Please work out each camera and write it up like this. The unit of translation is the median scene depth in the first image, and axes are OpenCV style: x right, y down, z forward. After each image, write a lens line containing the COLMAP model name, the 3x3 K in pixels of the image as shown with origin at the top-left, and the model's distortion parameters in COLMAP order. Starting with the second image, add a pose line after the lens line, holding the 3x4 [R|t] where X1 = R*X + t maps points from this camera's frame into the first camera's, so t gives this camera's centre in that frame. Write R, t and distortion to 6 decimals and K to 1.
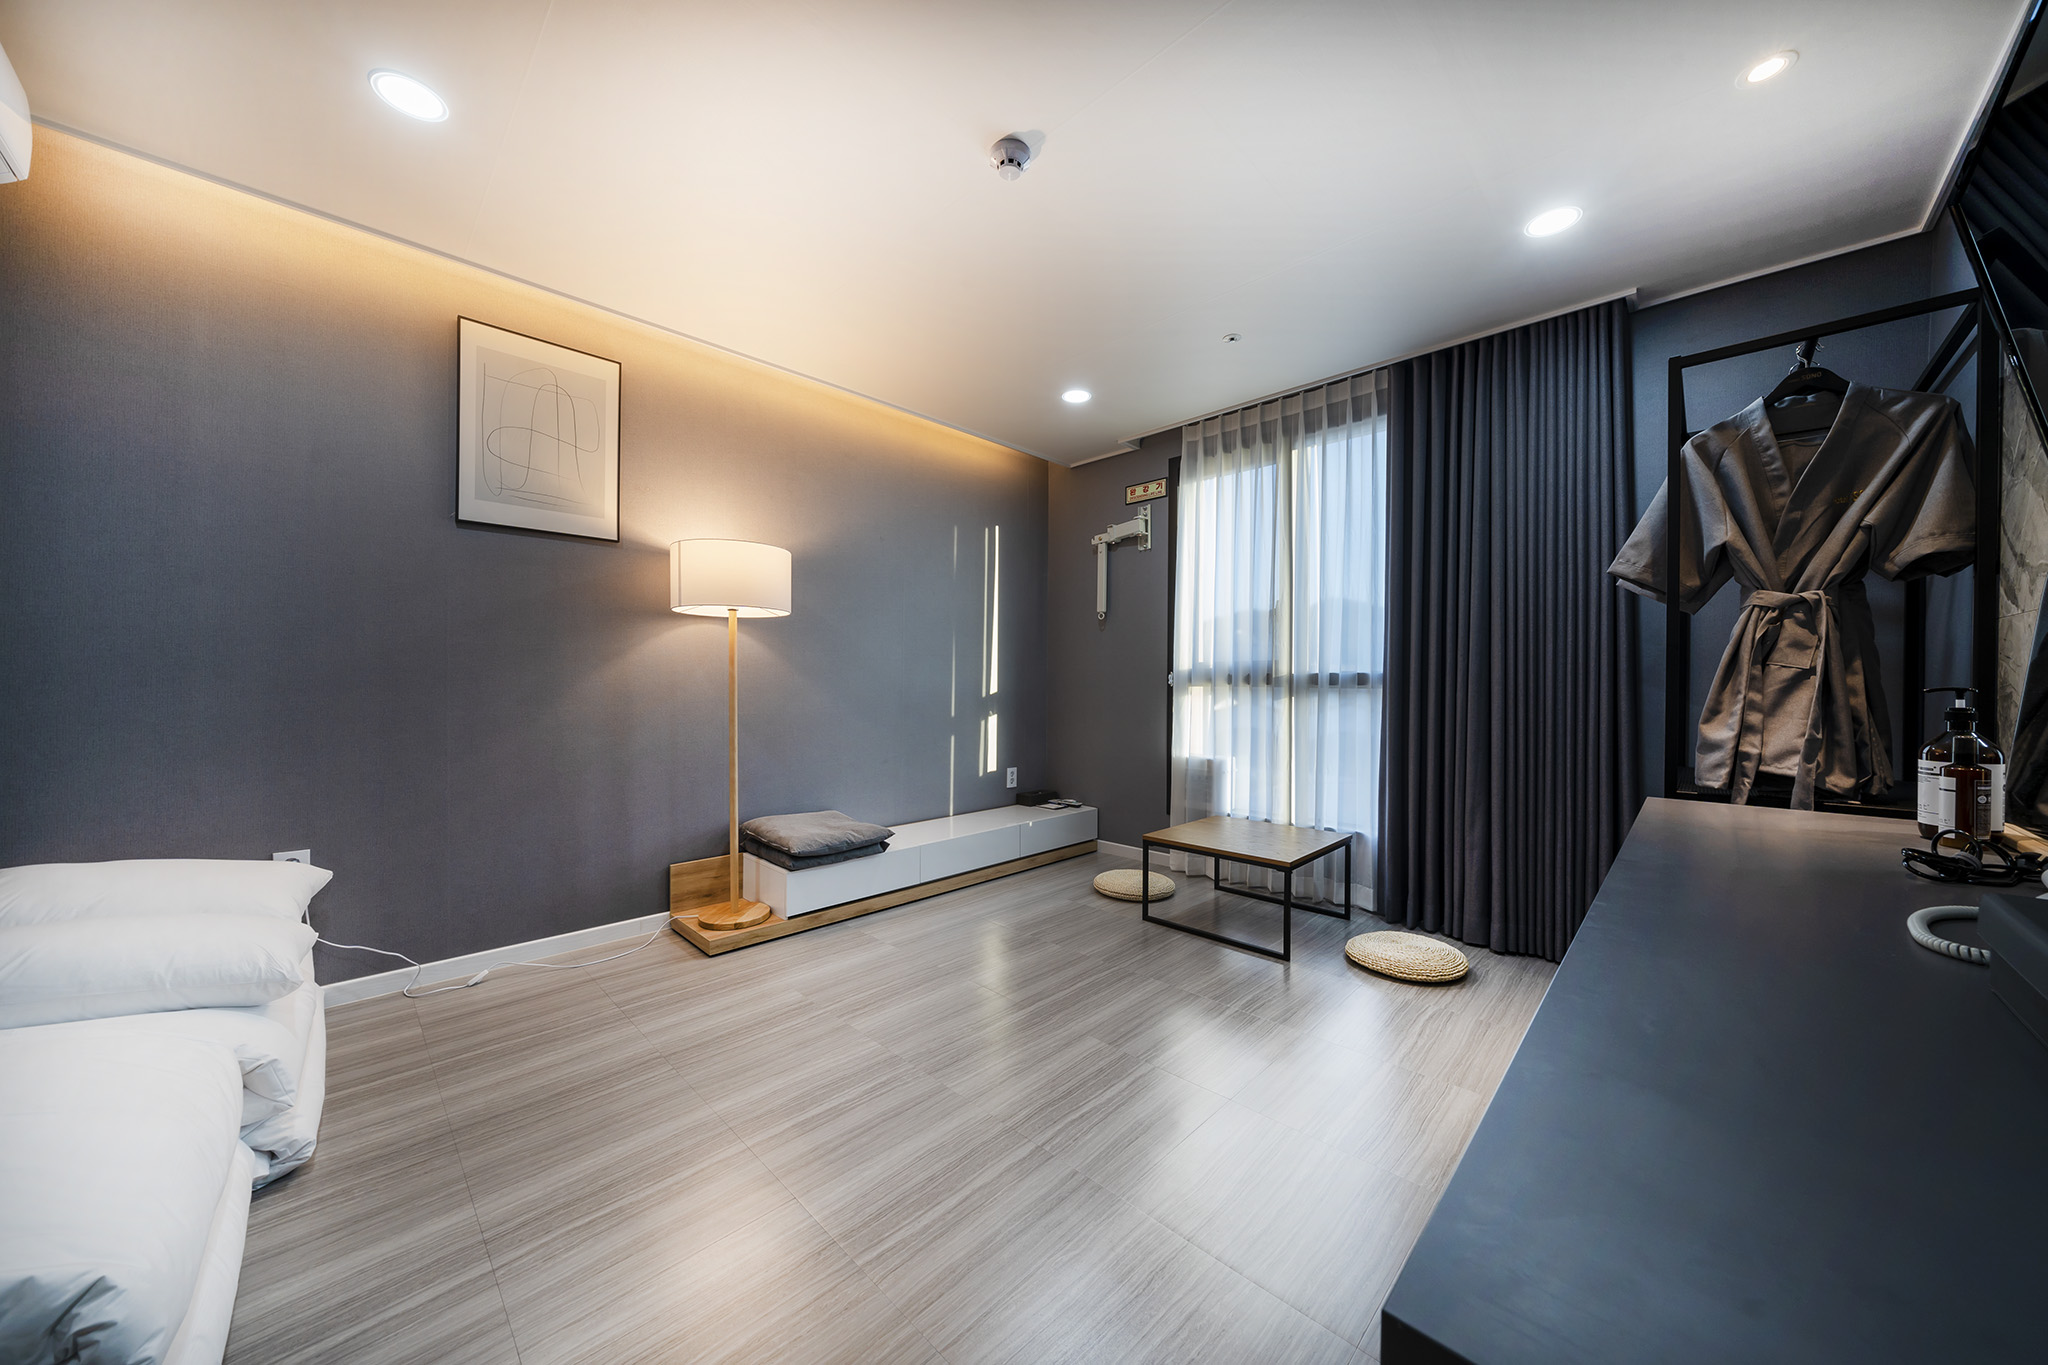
lens RADIAL K [[703.3, 0, 1027.7], [0, 703.3, 683.3], [0, 0, 1]] dist [-0.000392, -0.000020]
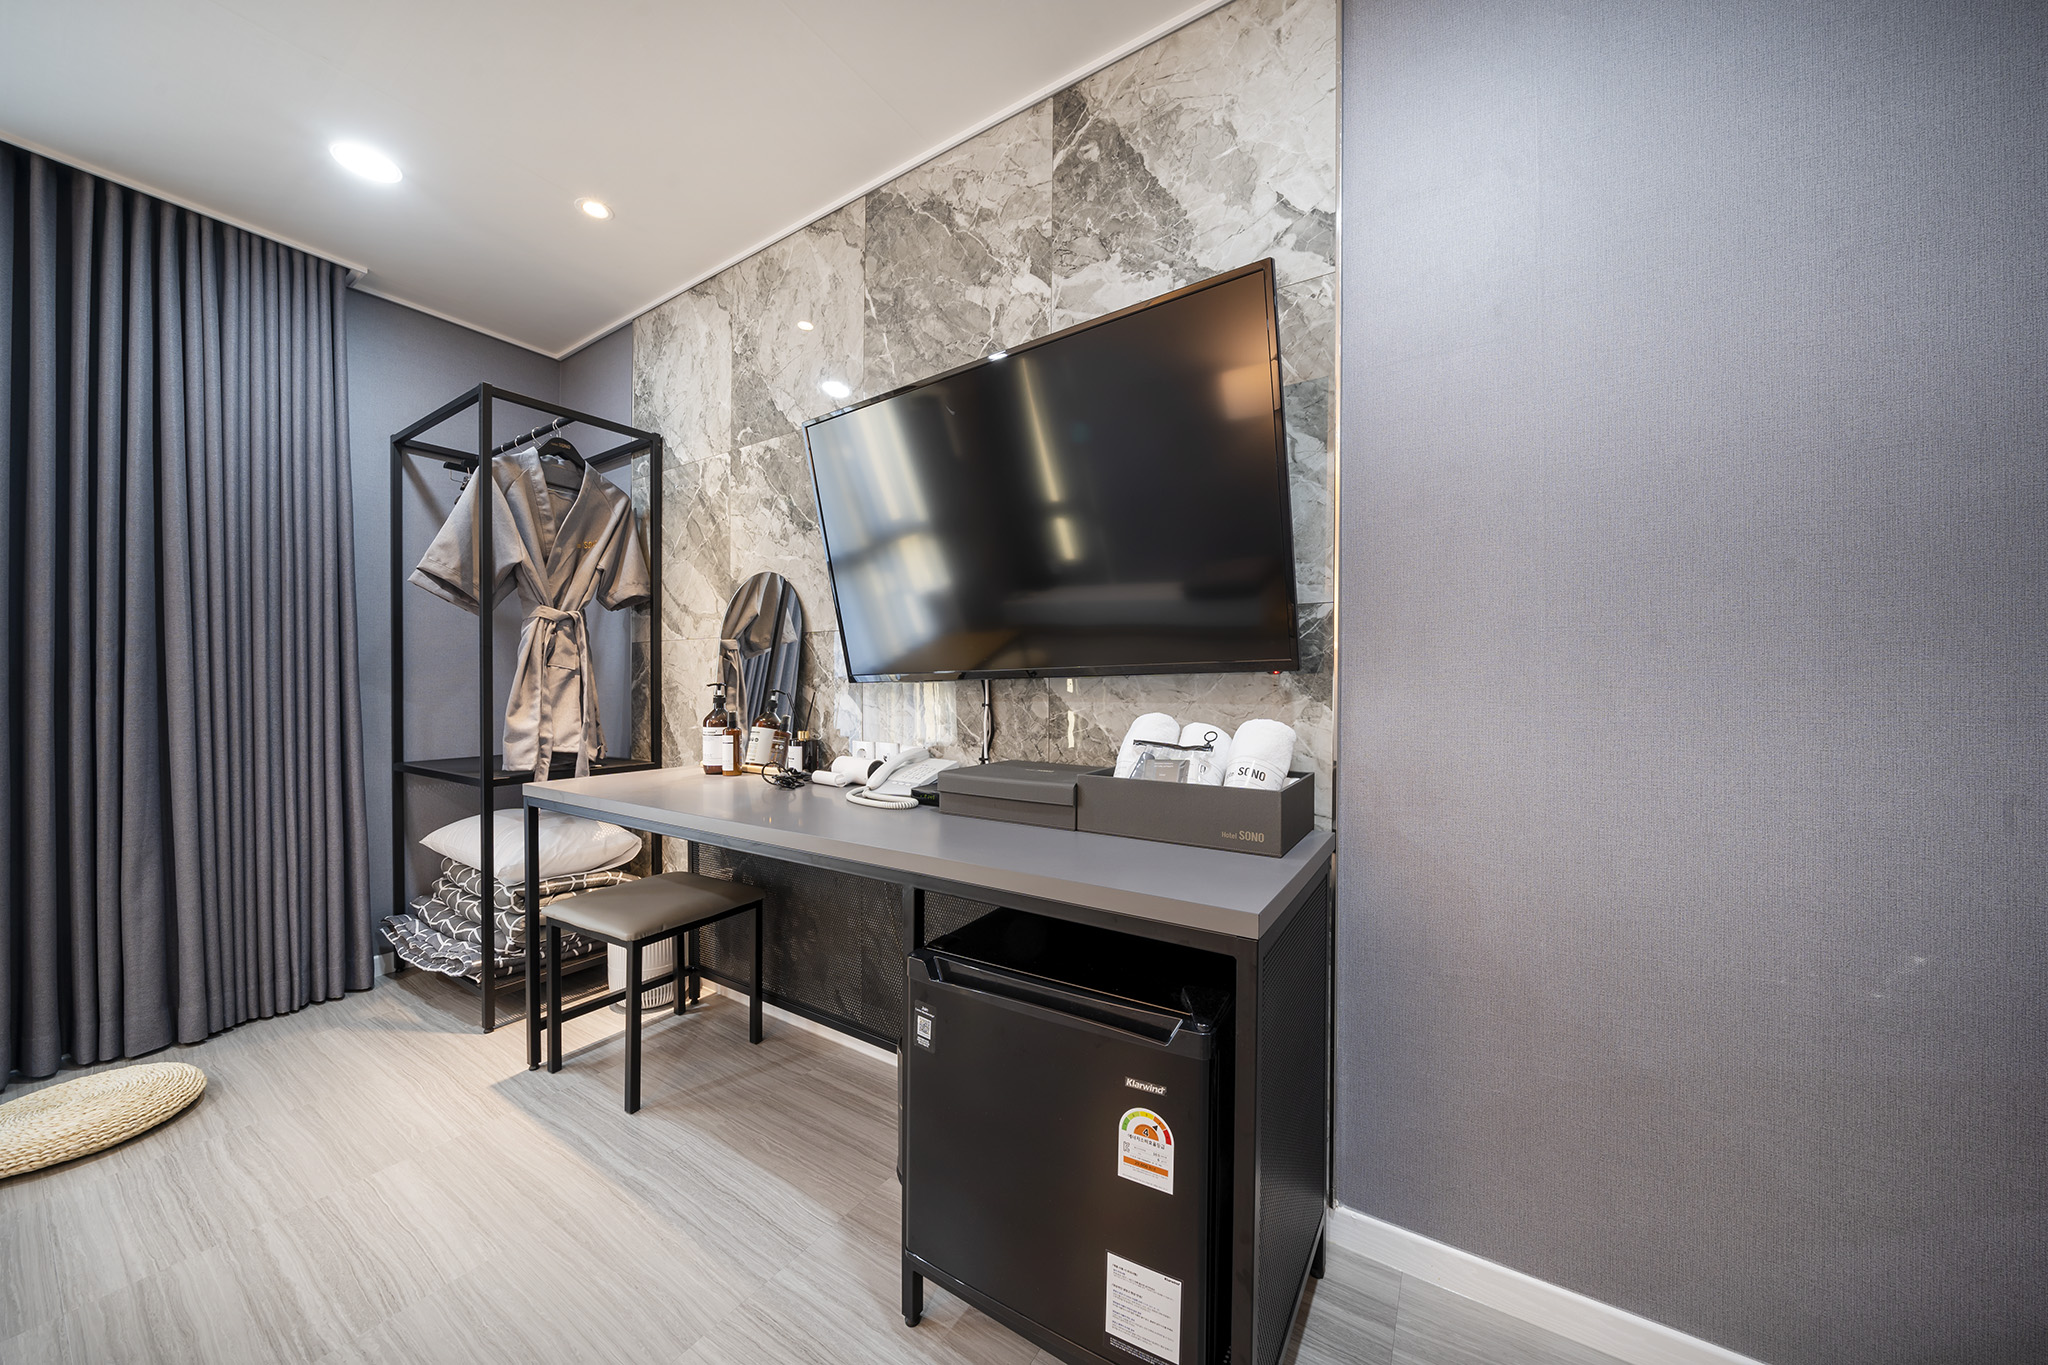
lens RADIAL K [[701.2, 0, 1026.4], [0, 701.2, 685.1], [0, 0, 1]] dist [-0.007143, -0.000112]
pose [[-0.205079, -0.010116, 0.978693, -0.334089], [0.001990, 0.999940, 0.010752, -0.004182], [-0.978743, 0.004153, -0.205046, 0.421356]]
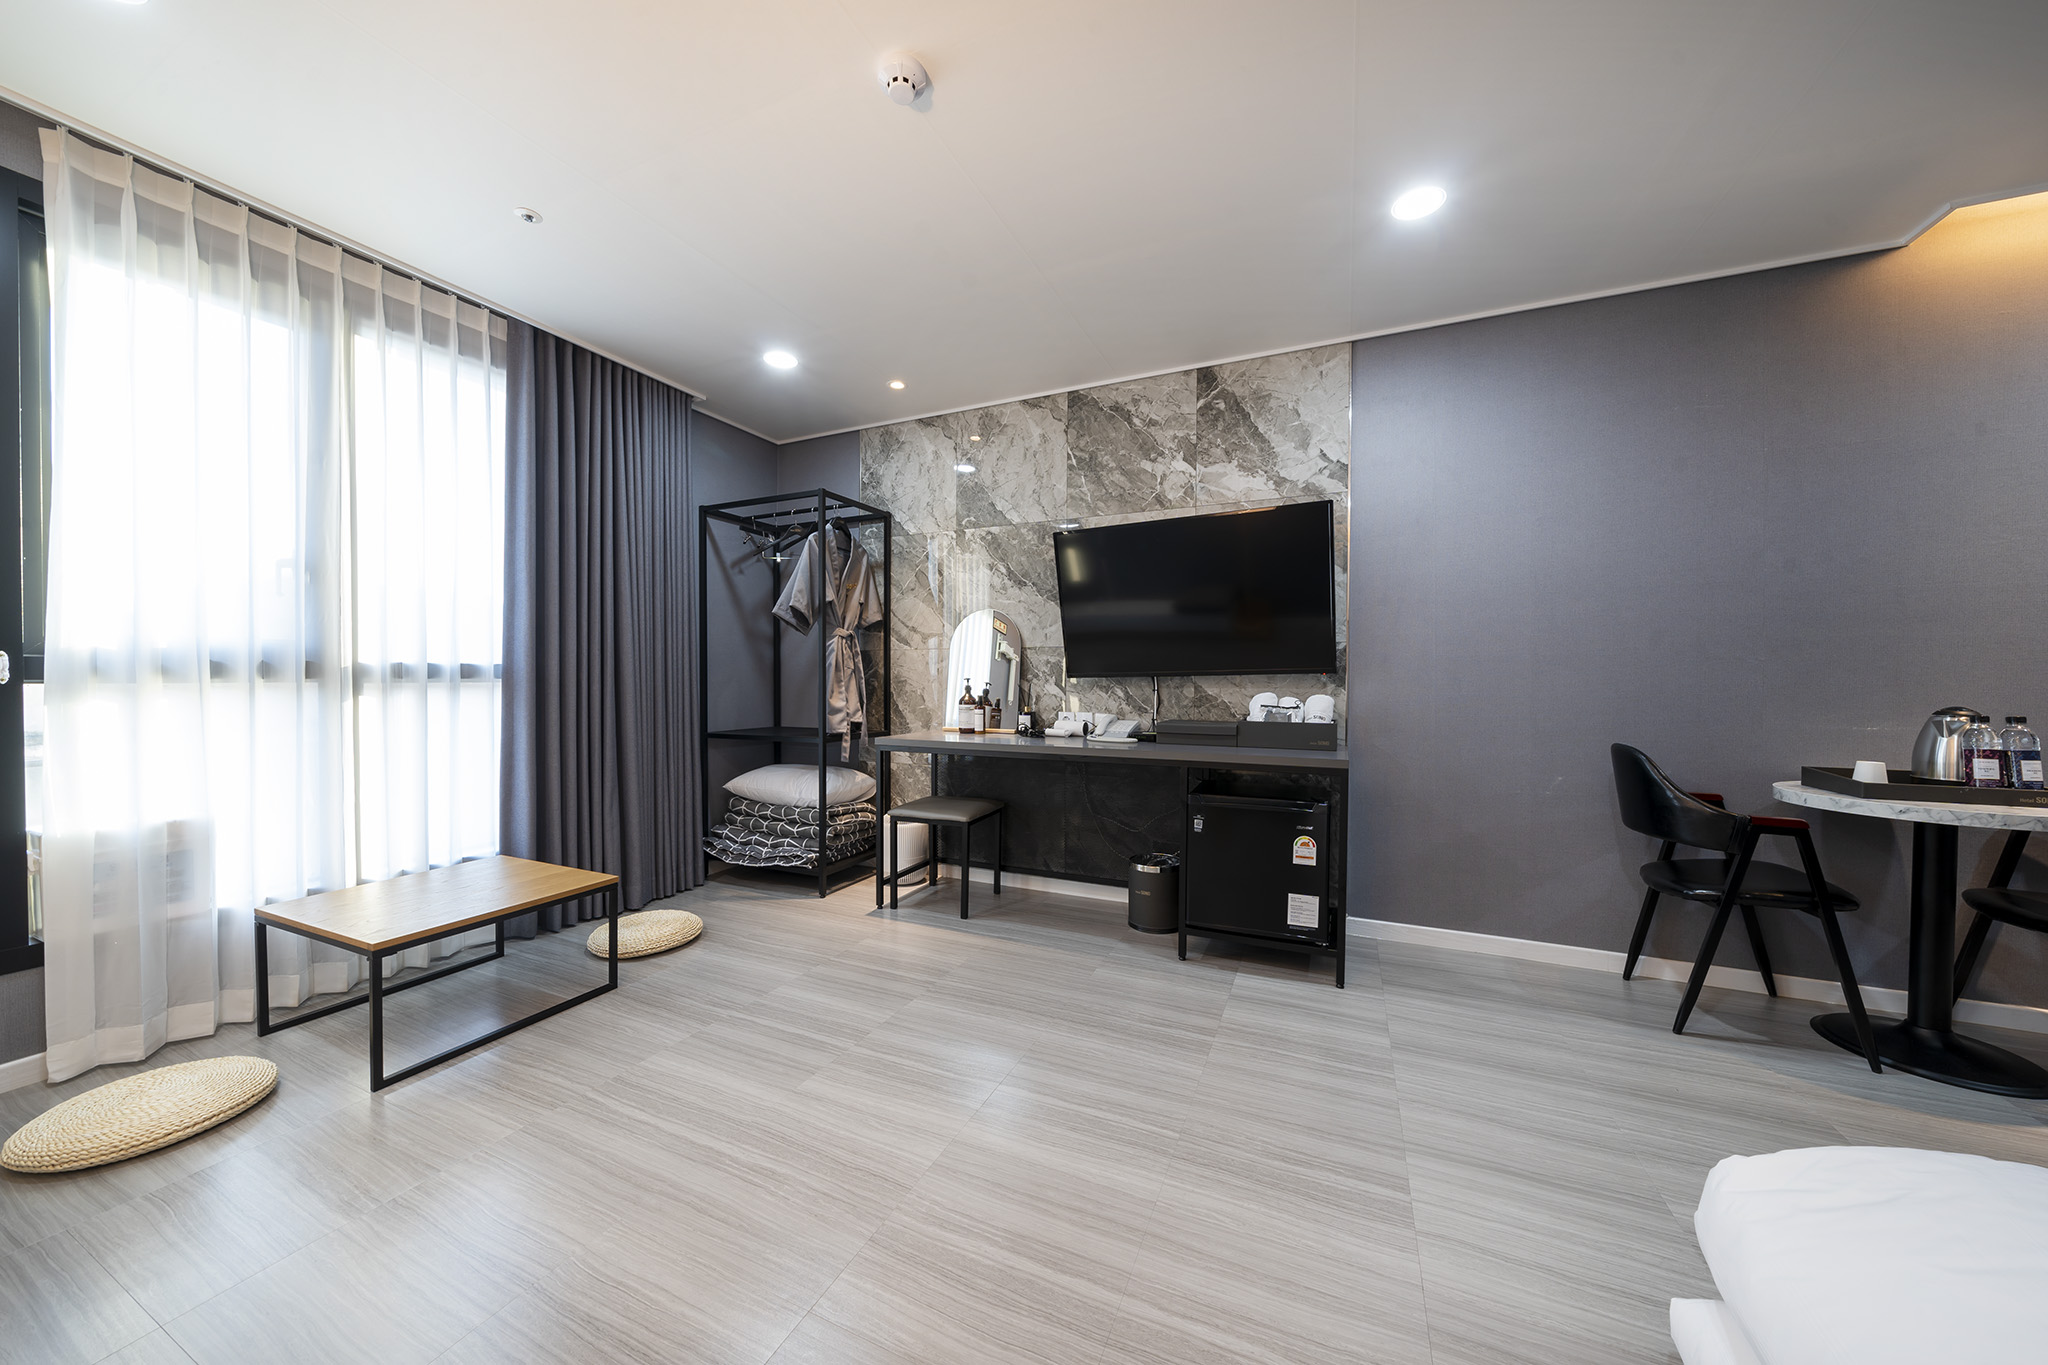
lens RADIAL K [[703.3, 0, 1027.7], [0, 703.3, 683.3], [0, 0, 1]] dist [-0.000392, -0.000020]
pose [[-0.348348, -0.012144, 0.937287, -0.929191], [-0.002238, 0.999924, 0.012123, -0.005105], [-0.937363, 0.002125, -0.348348, 1.187564]]
